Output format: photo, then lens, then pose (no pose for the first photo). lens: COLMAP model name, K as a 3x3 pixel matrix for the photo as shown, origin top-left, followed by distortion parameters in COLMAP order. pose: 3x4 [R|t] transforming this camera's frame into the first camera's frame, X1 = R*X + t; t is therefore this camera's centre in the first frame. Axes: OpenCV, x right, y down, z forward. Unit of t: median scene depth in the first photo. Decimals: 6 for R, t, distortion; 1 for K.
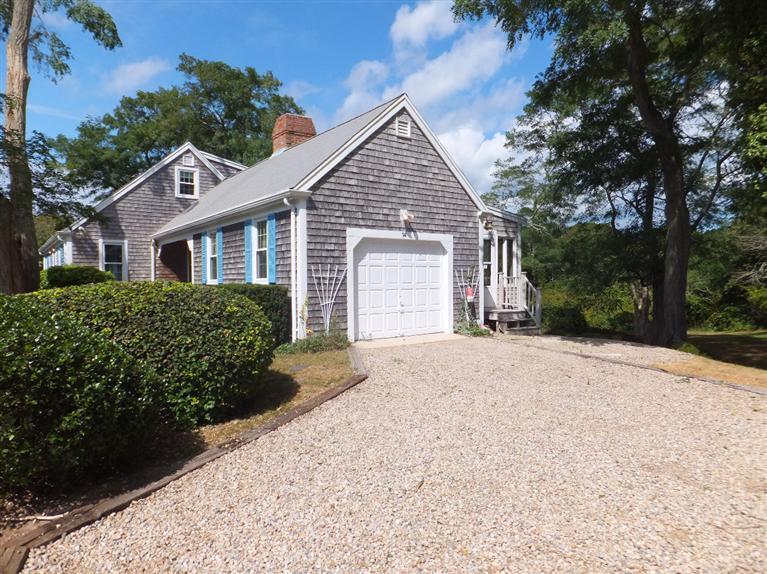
lens RADIAL K [[510.5, 0, 382.4], [0, 510.5, 288.7], [0, 0, 1]] dist [-0.013530, 0.014276]
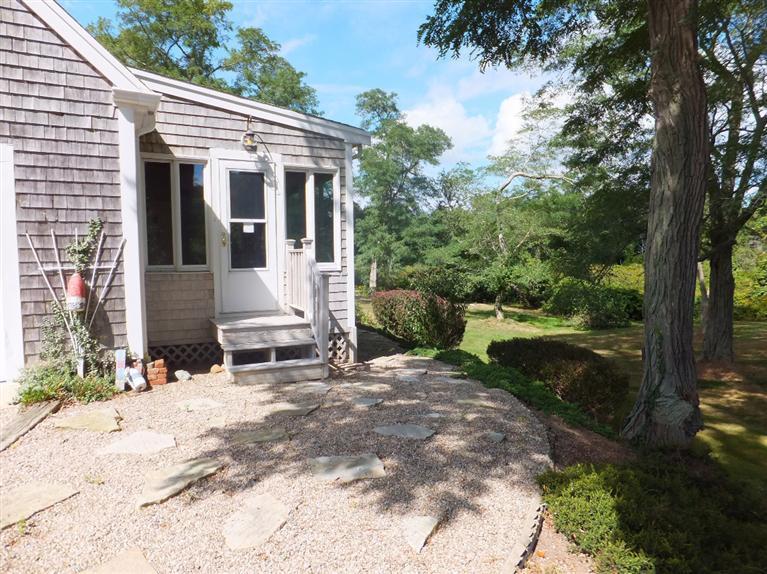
lens RADIAL K [[510.5, 0, 385.1], [0, 510.5, 285.7], [0, 0, 1]] dist [-0.013530, 0.014276]
pose [[0.985698, 0.010215, -0.168213, 0.407864], [-0.001880, 0.998766, 0.049634, -0.012733], [0.168512, -0.048607, 0.984500, 0.536131]]
